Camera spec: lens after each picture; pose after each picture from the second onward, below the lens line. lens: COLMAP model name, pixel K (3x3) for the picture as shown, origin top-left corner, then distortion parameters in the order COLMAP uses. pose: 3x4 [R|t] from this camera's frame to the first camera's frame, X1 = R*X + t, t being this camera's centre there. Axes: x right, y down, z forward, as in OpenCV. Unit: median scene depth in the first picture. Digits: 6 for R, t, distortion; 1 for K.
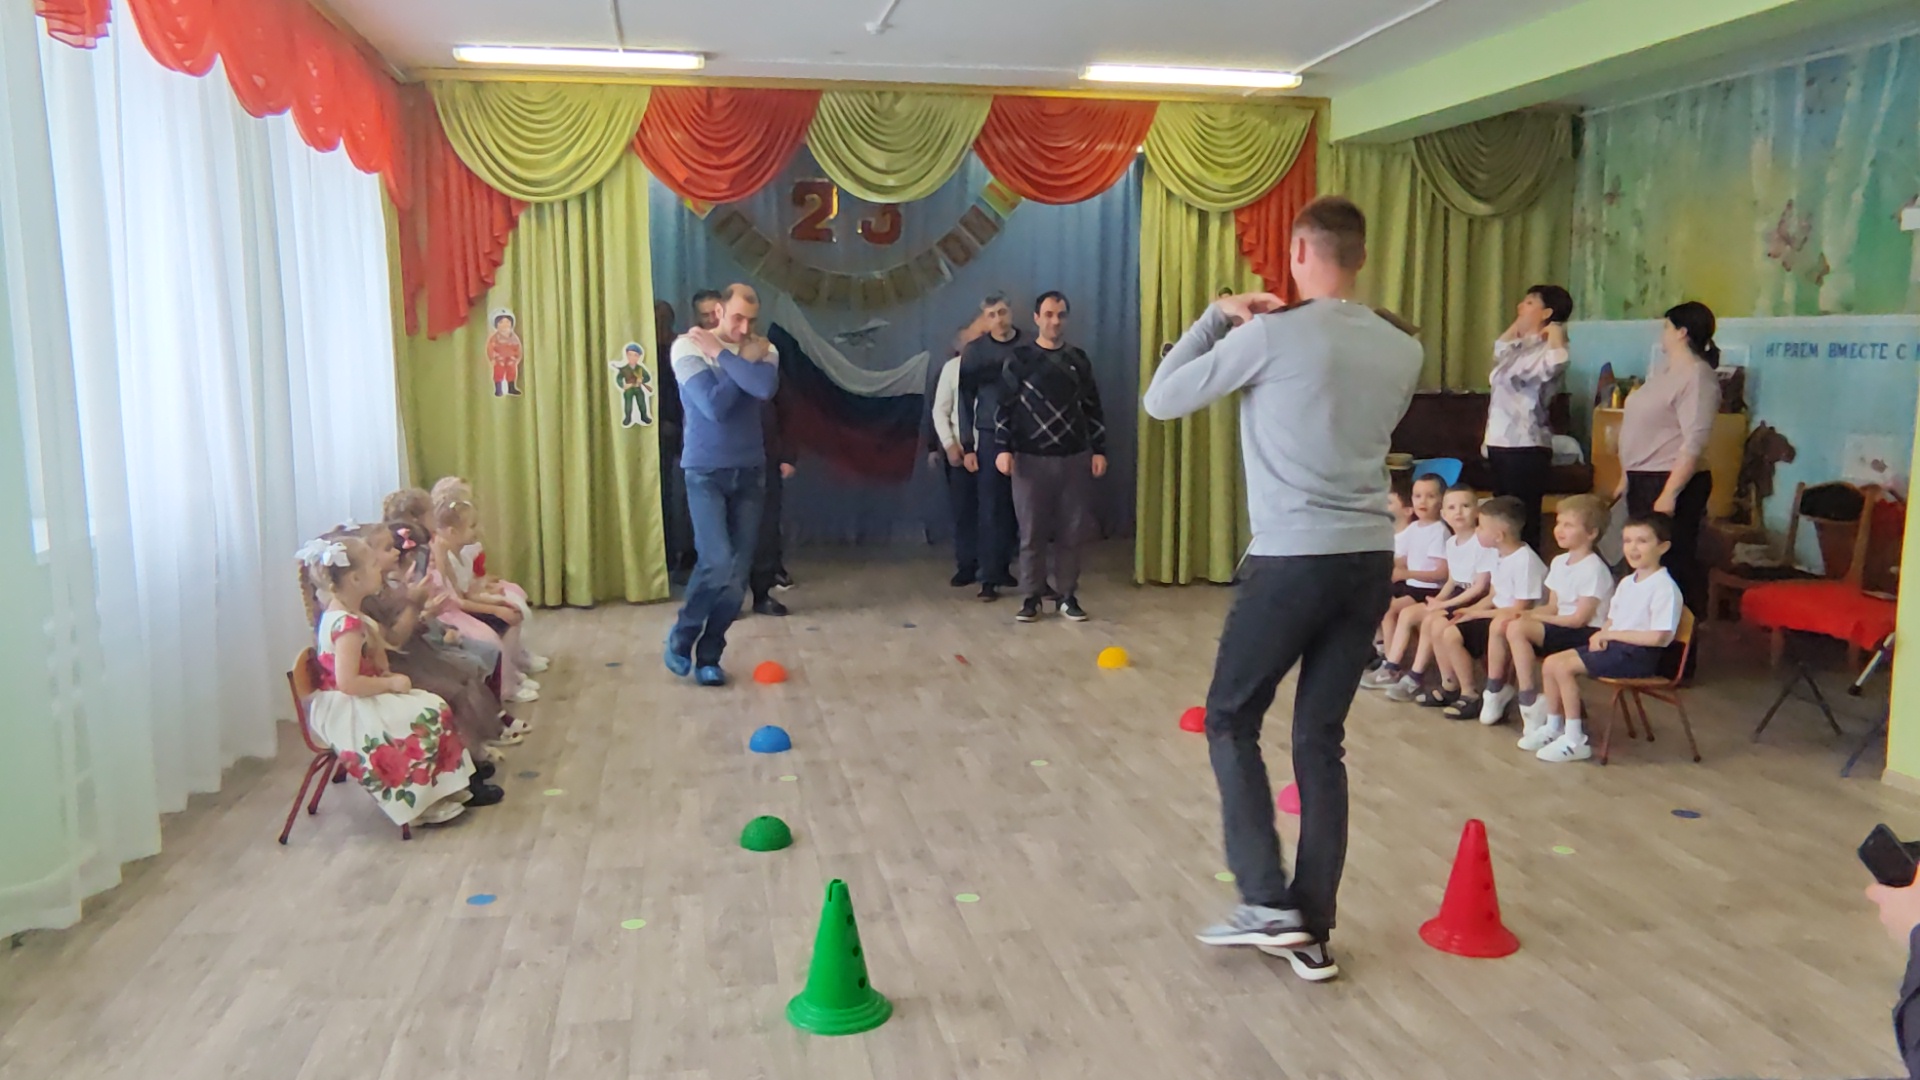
lens RADIAL K [[1457.0, 0, 958.7], [0, 1457.0, 539.5], [0, 0, 1]] dist [-0.023699, 0.030288]
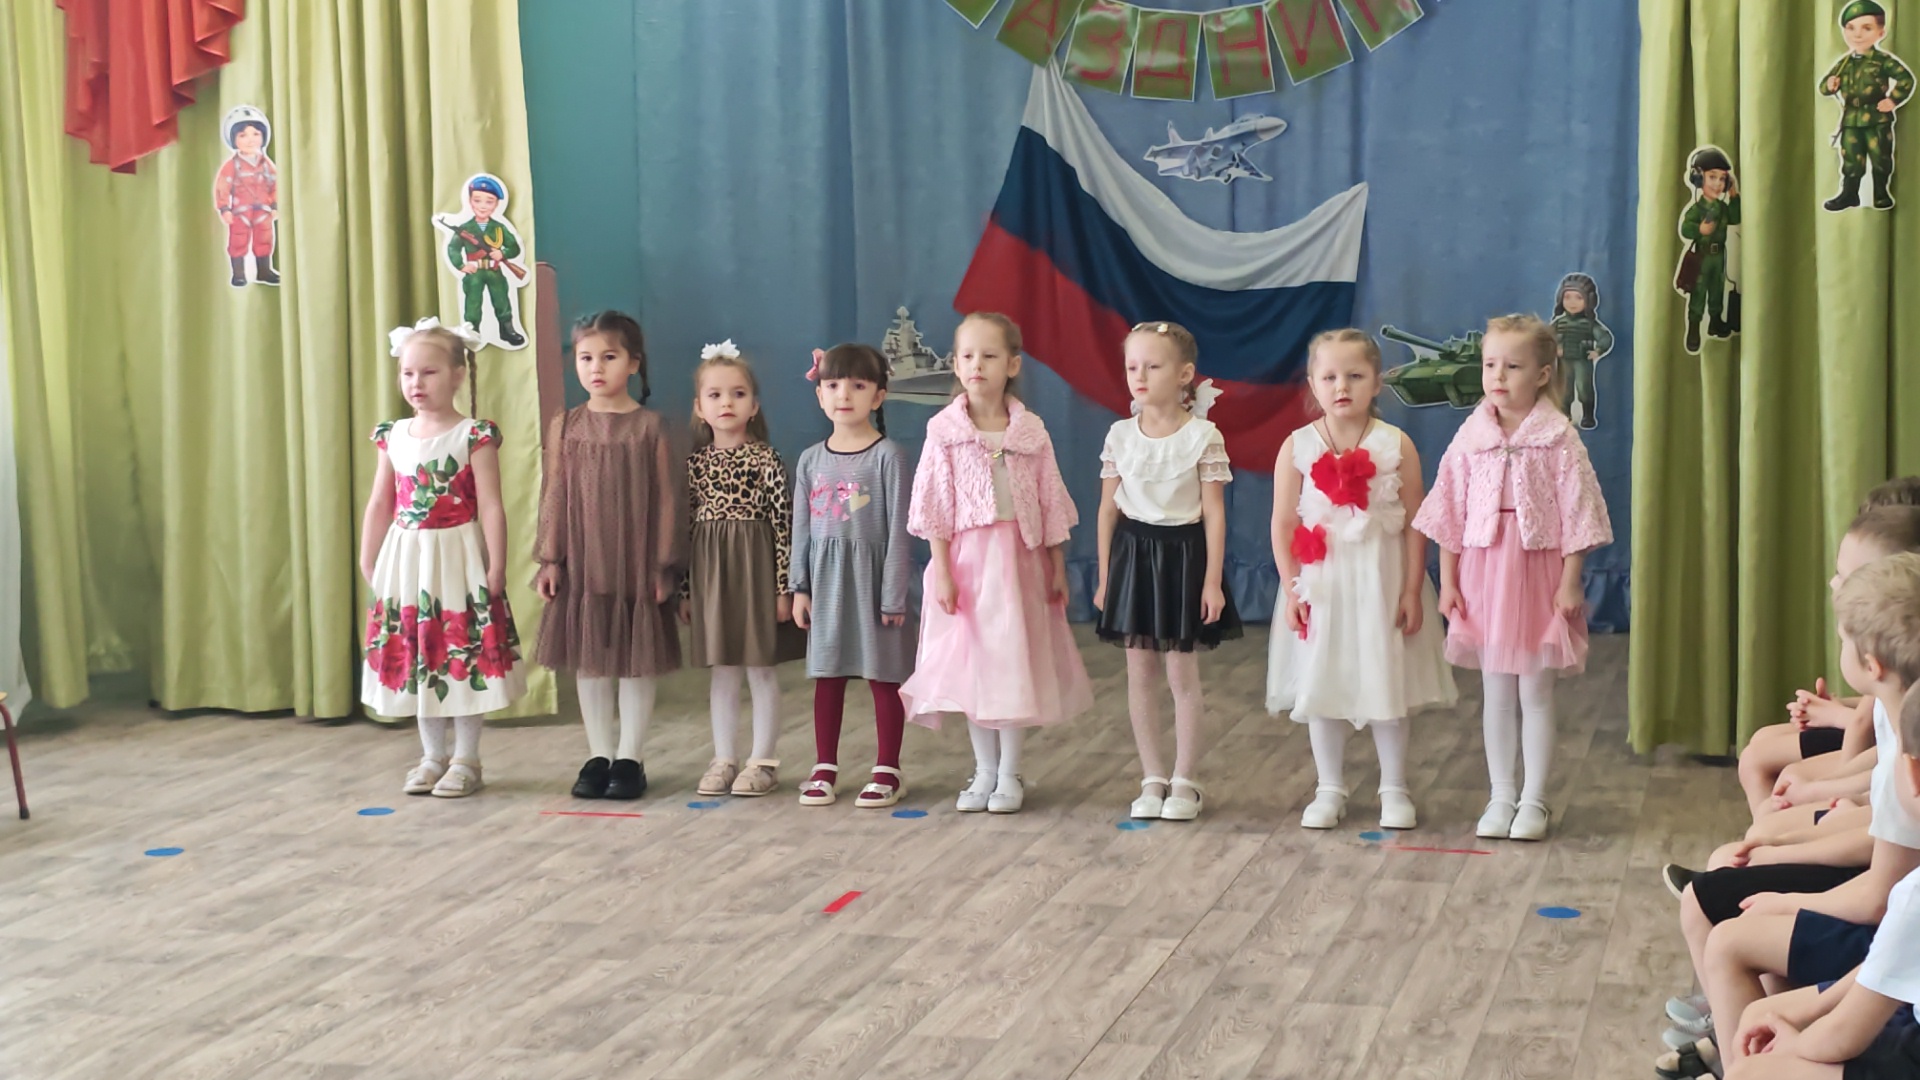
lens RADIAL K [[2987.9, 0, 954.8], [0, 2987.9, 538.0], [0, 0, 1]] dist [0.126016, -0.260631]
pose [[0.897851, 0.034914, -0.438912, 0.371594], [-0.042111, 0.999091, -0.006670, -0.017806], [0.438280, 0.024472, 0.898505, 0.204477]]
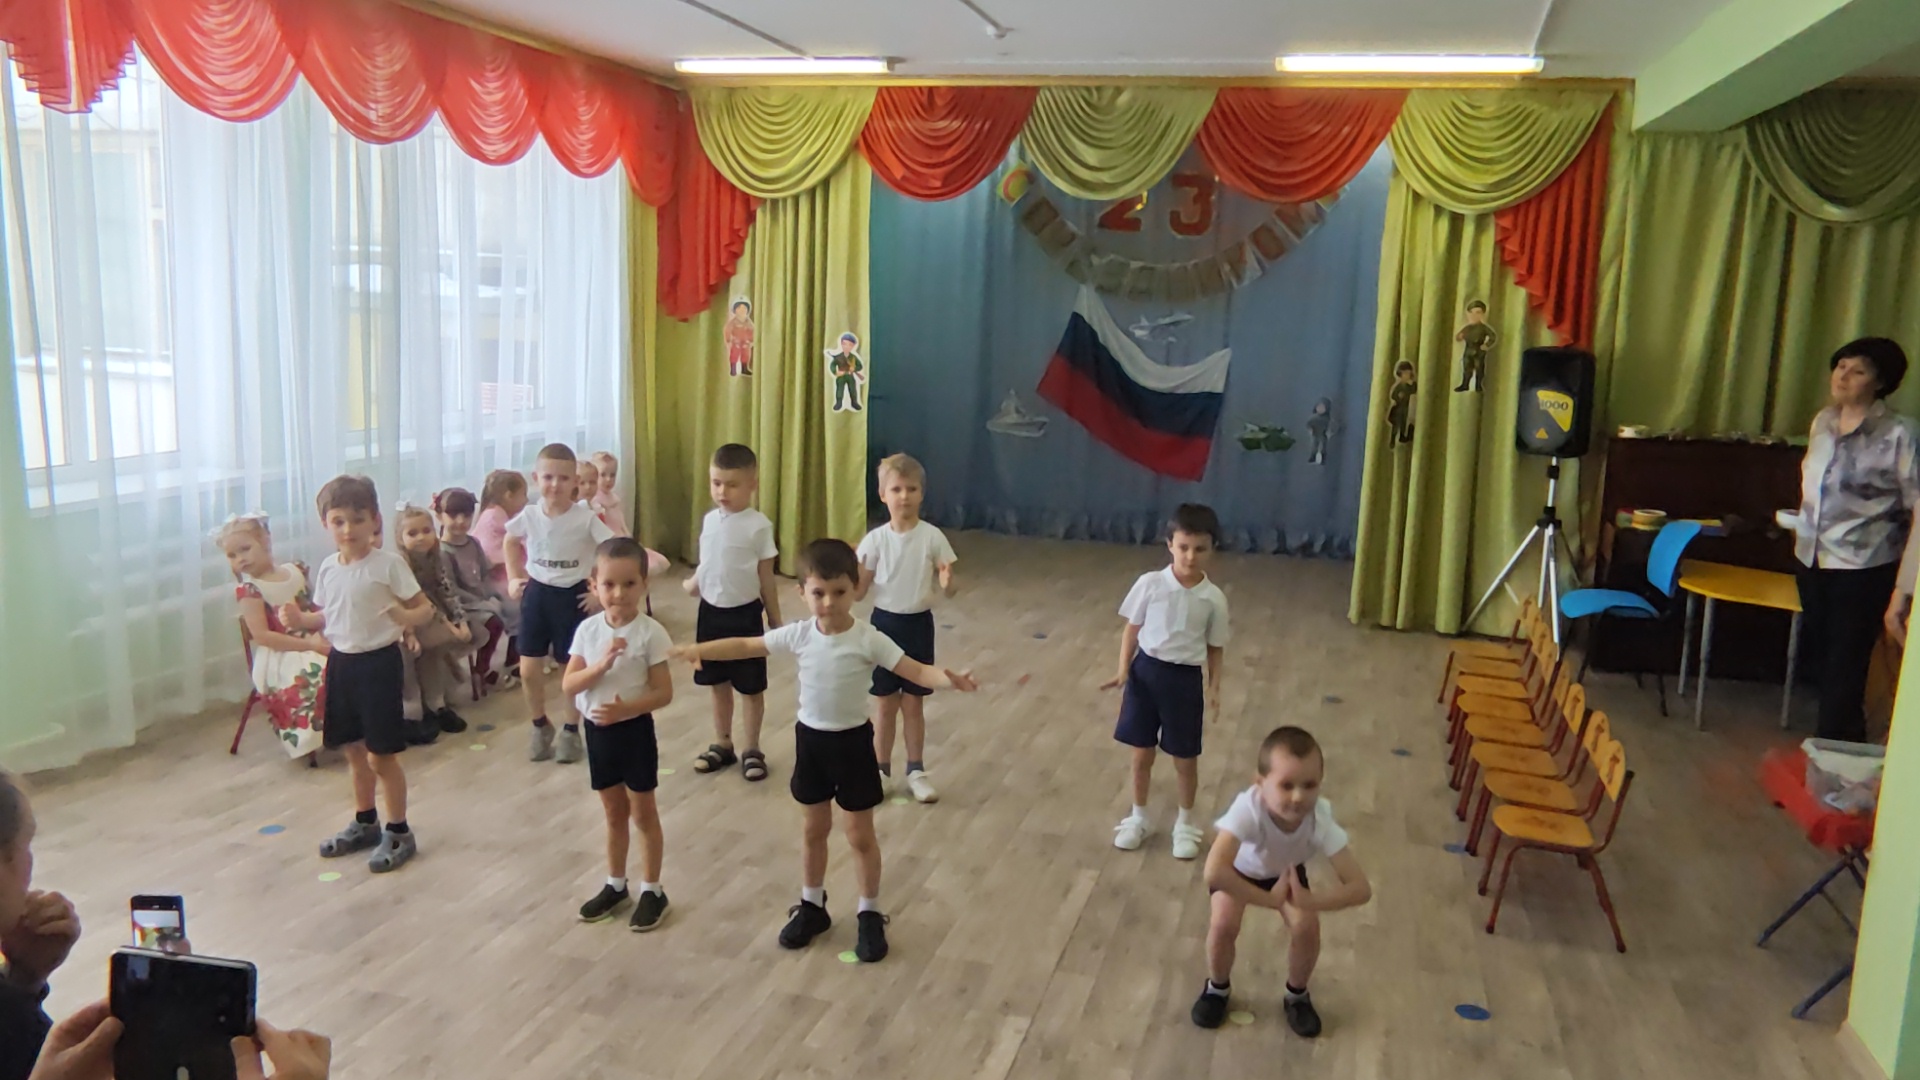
lens RADIAL K [[1457.0, 0, 958.7], [0, 1457.0, 539.5], [0, 0, 1]] dist [-0.023699, 0.030288]
pose [[0.899480, 0.109545, -0.423008, 0.330922], [-0.096784, 0.993967, 0.051604, -0.052057], [0.426109, -0.005476, 0.904655, 0.086070]]
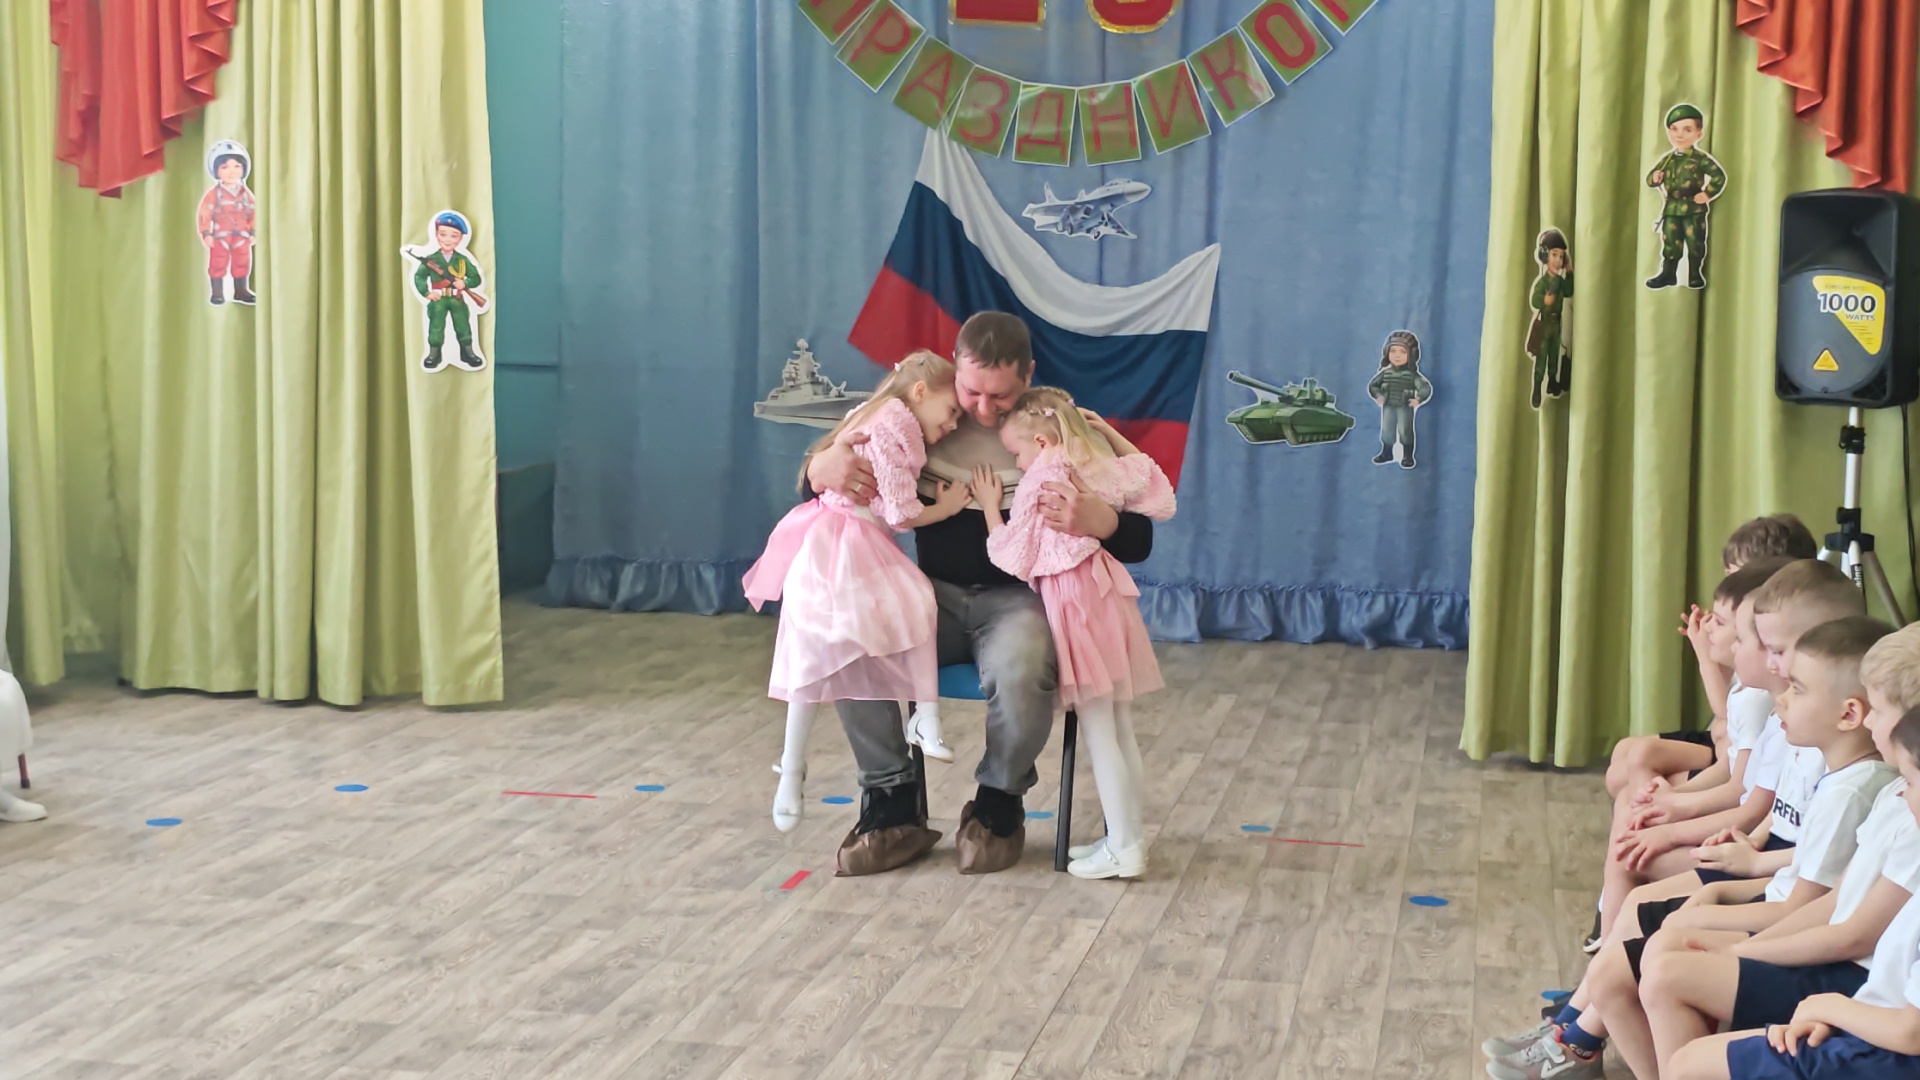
lens RADIAL K [[2688.9, 0, 941.7], [0, 2688.9, 551.1], [0, 0, 1]] dist [0.126905, -0.291434]
pose [[0.925779, 0.061674, -0.373000, 0.332329], [-0.068530, 0.997636, -0.005136, -0.021647], [0.371801, 0.030316, 0.927817, 0.178549]]
